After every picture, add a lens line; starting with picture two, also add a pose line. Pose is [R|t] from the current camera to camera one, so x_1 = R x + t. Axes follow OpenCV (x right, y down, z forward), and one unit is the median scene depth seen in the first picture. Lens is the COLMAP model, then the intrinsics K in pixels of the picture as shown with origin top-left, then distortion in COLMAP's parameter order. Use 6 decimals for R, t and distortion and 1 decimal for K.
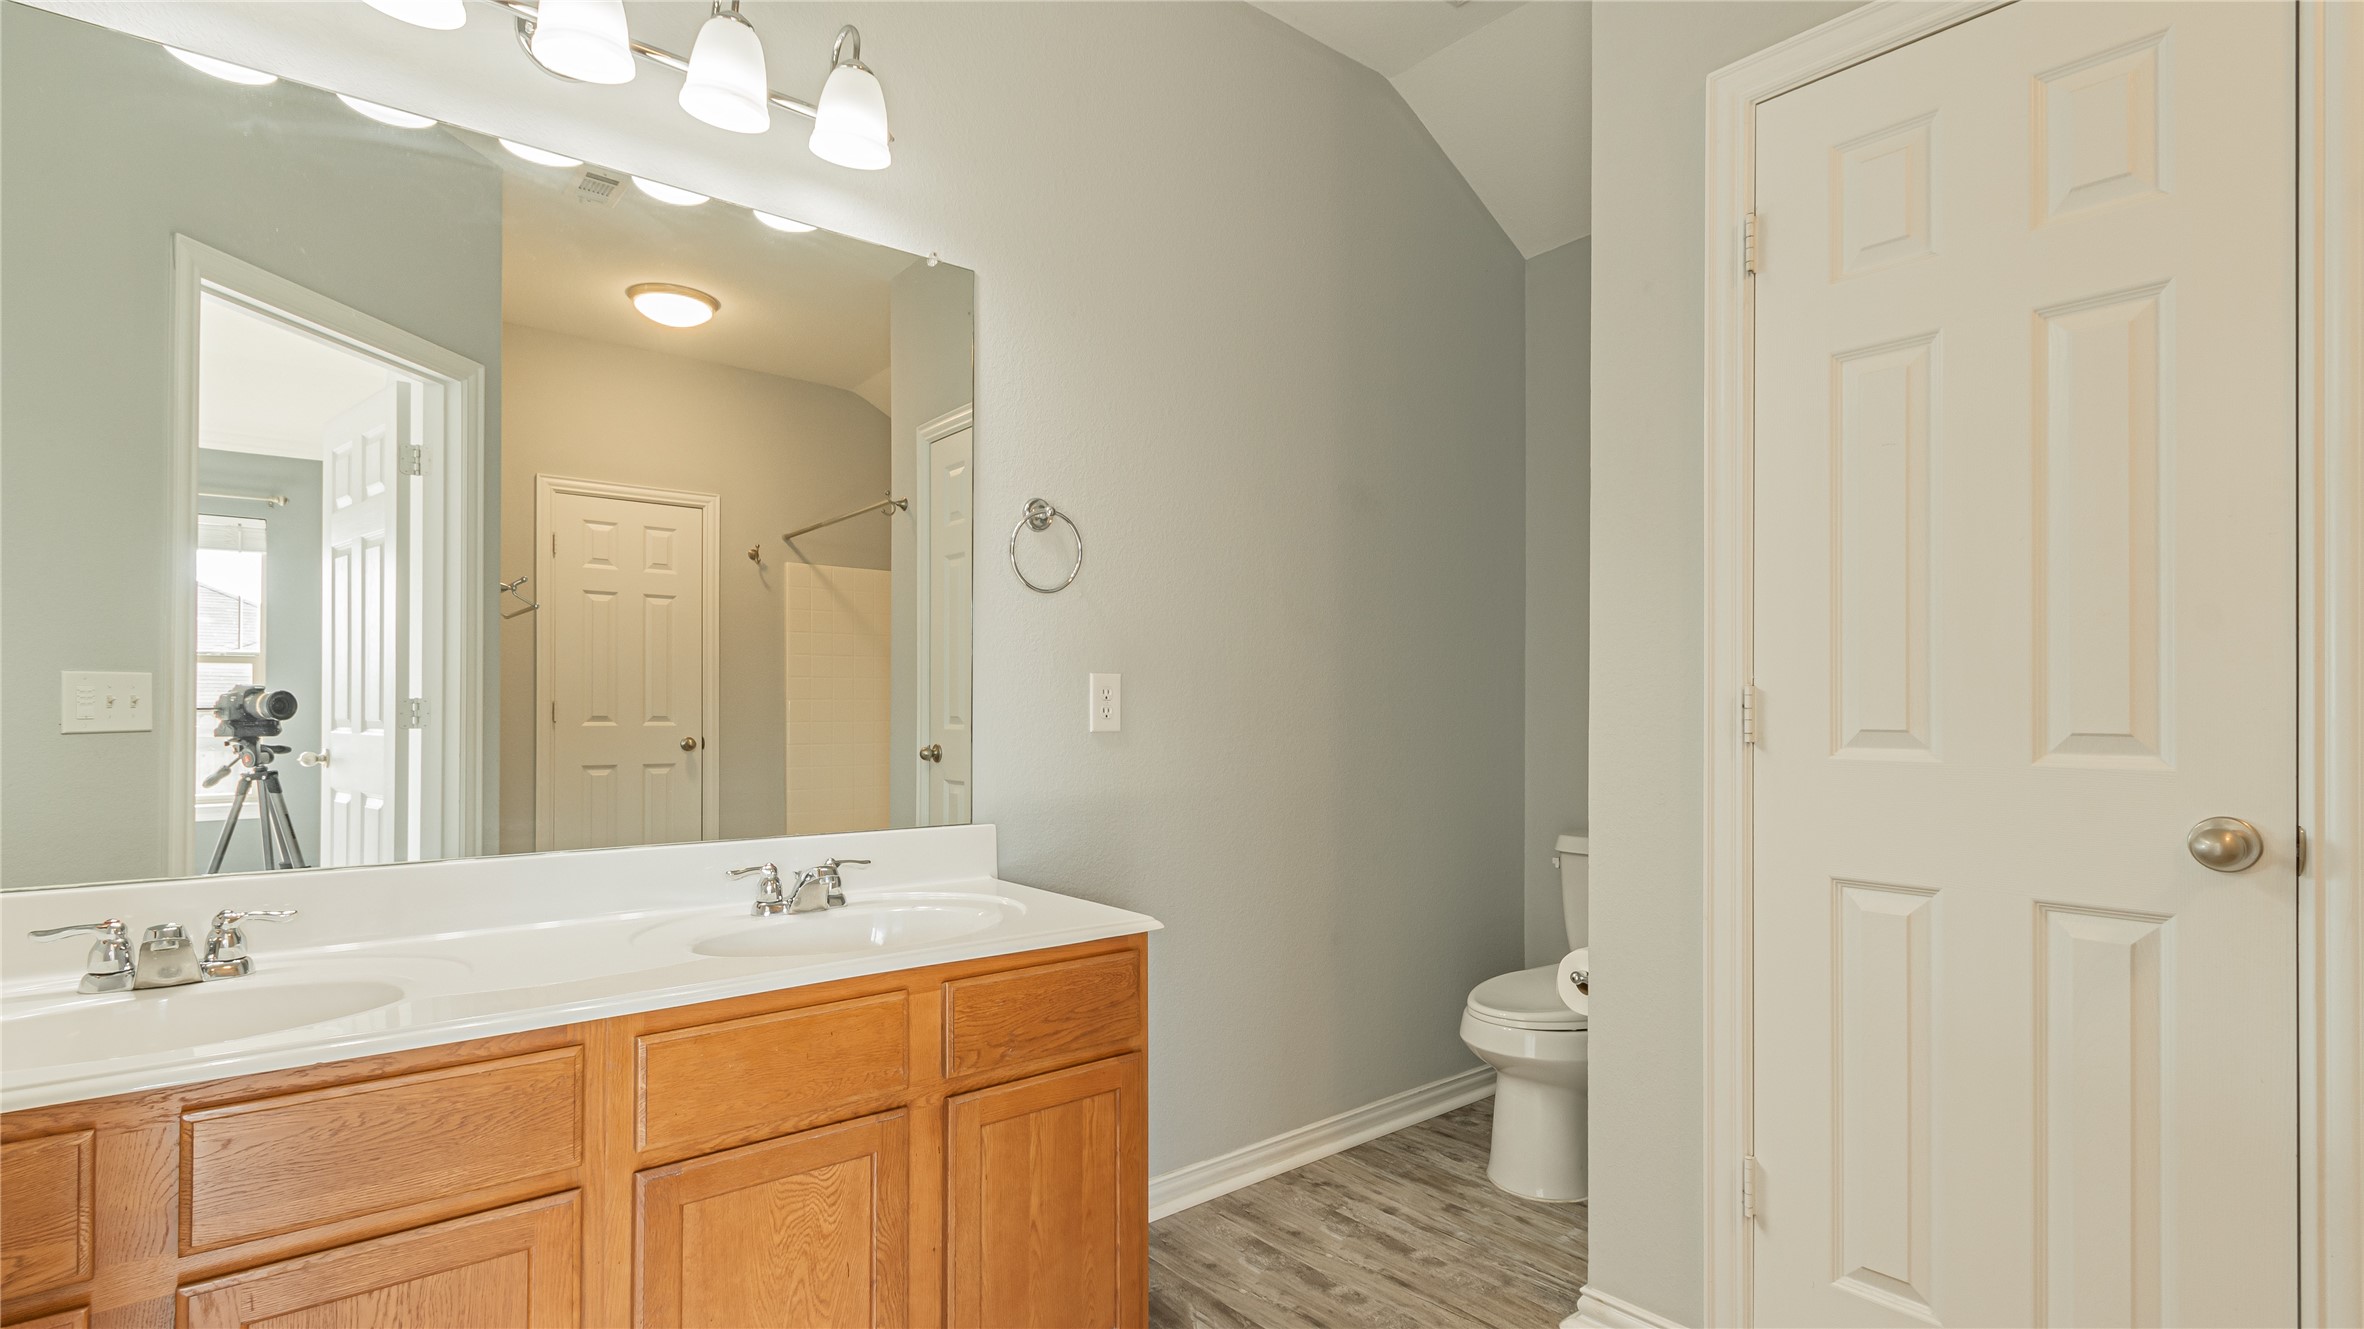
lens RADIAL K [[1111.9, 0, 1188.8], [0, 1111.9, 675.4], [0, 0, 1]] dist [0.009420, -0.005436]
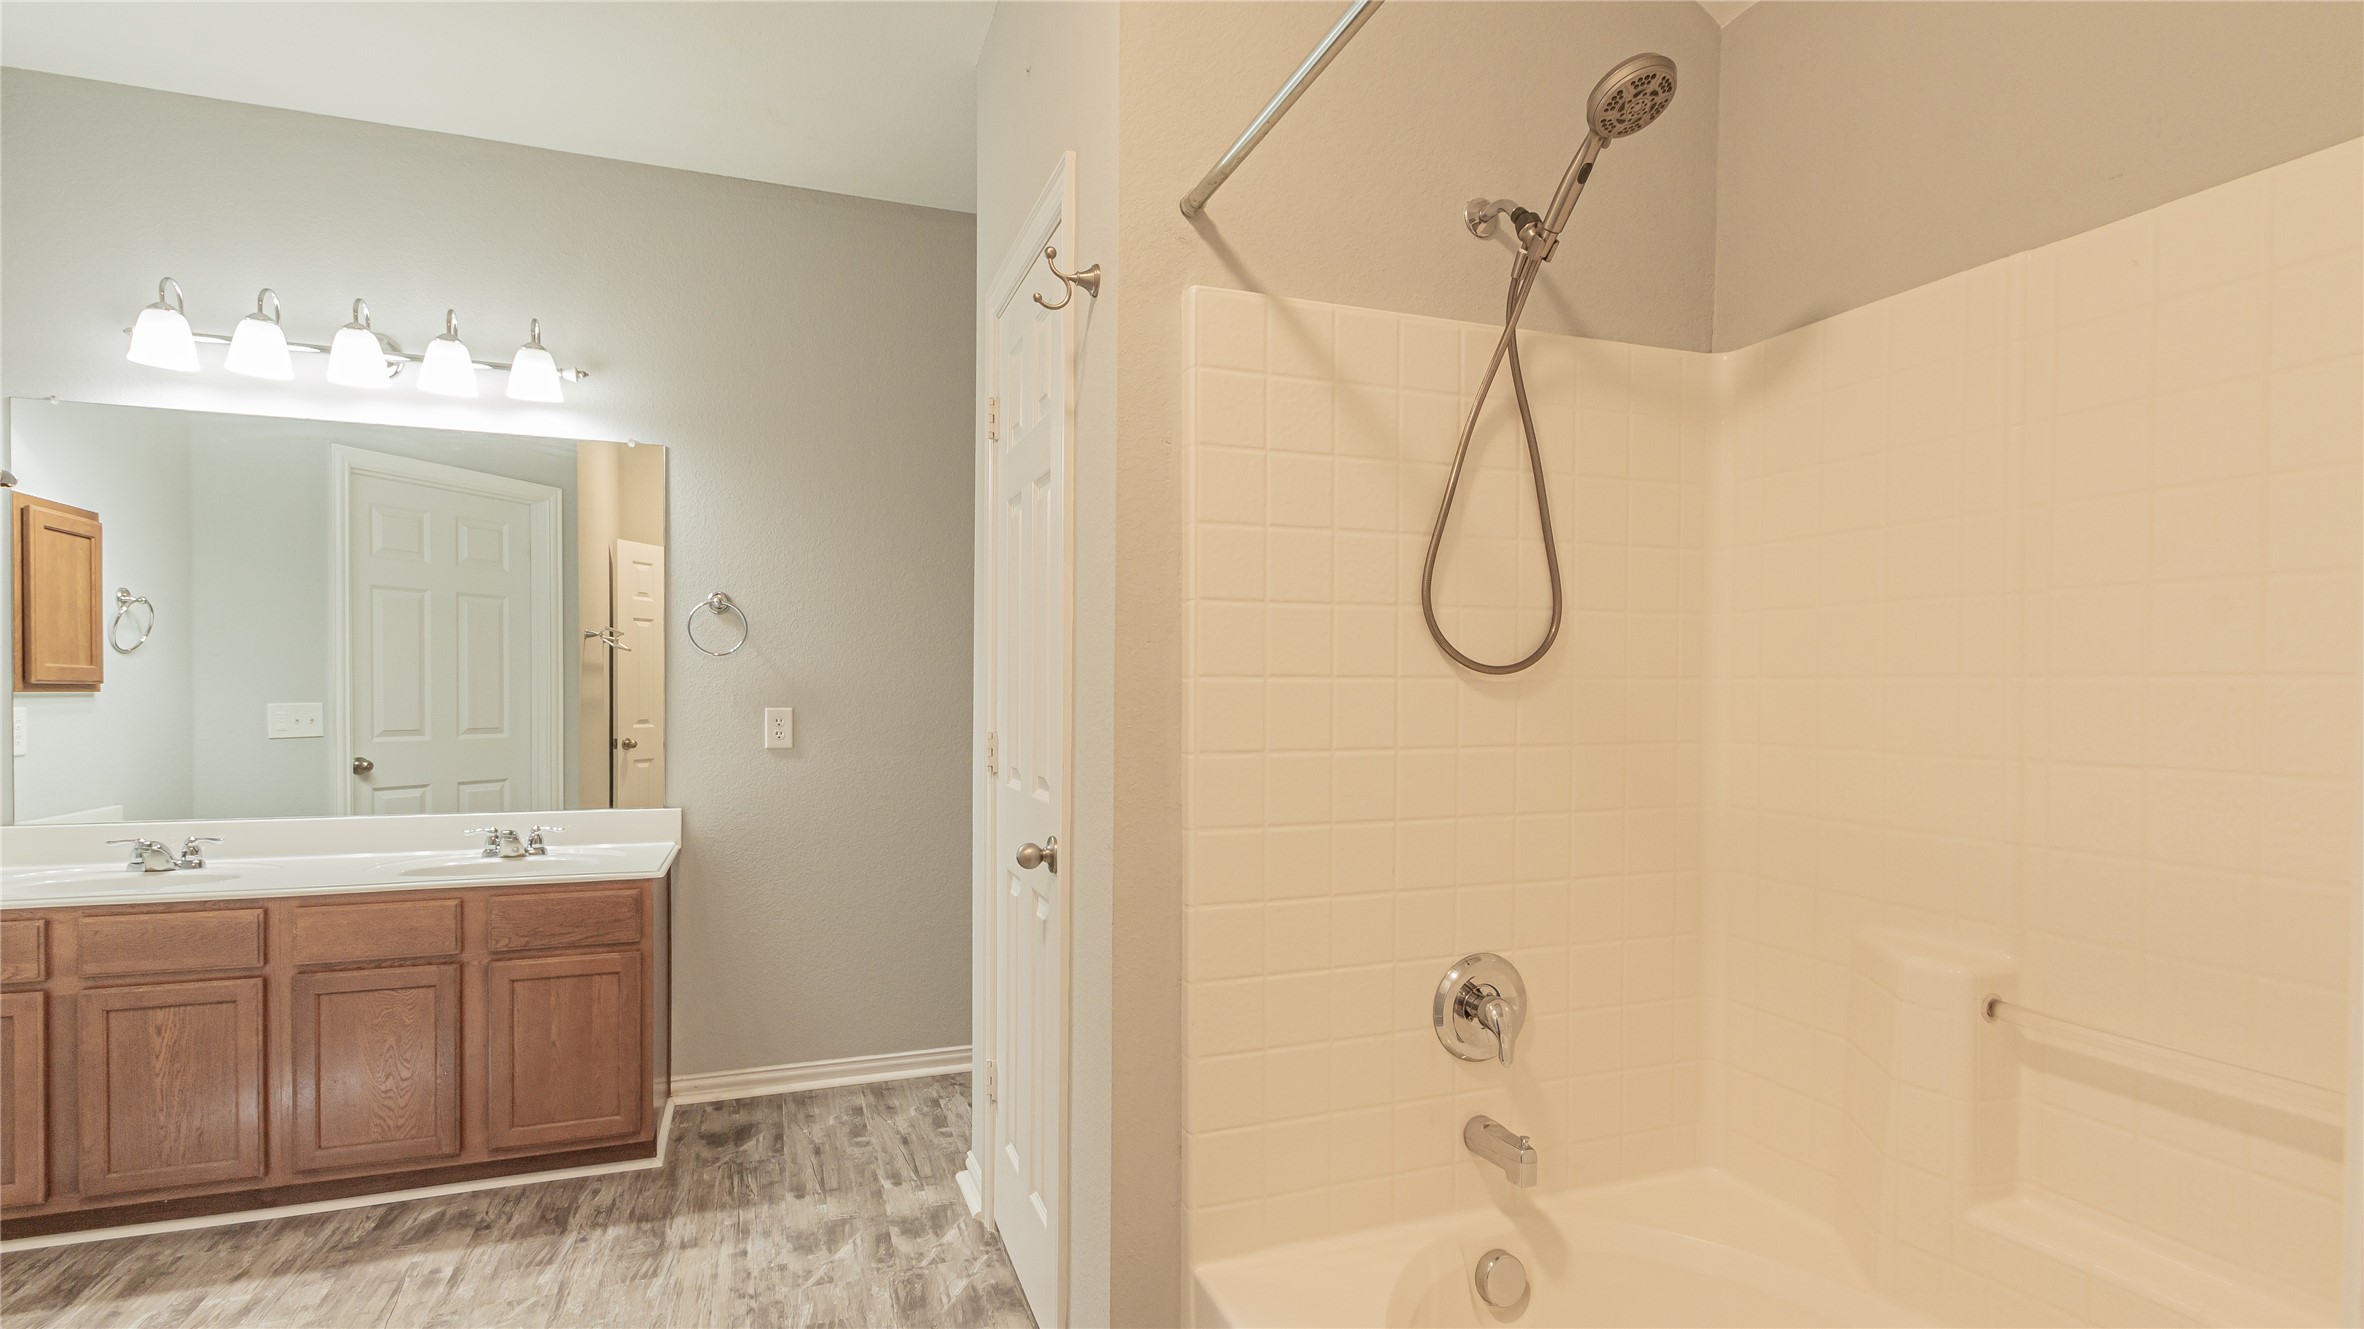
lens RADIAL K [[1111.9, 0, 1169.0], [0, 1111.9, 674.6], [0, 0, 1]] dist [0.009420, -0.005436]
pose [[0.944270, -0.001472, -0.329169, 1.135180], [0.006163, 0.999894, 0.013209, -0.078086], [0.329114, -0.014501, 0.944179, -0.257768]]
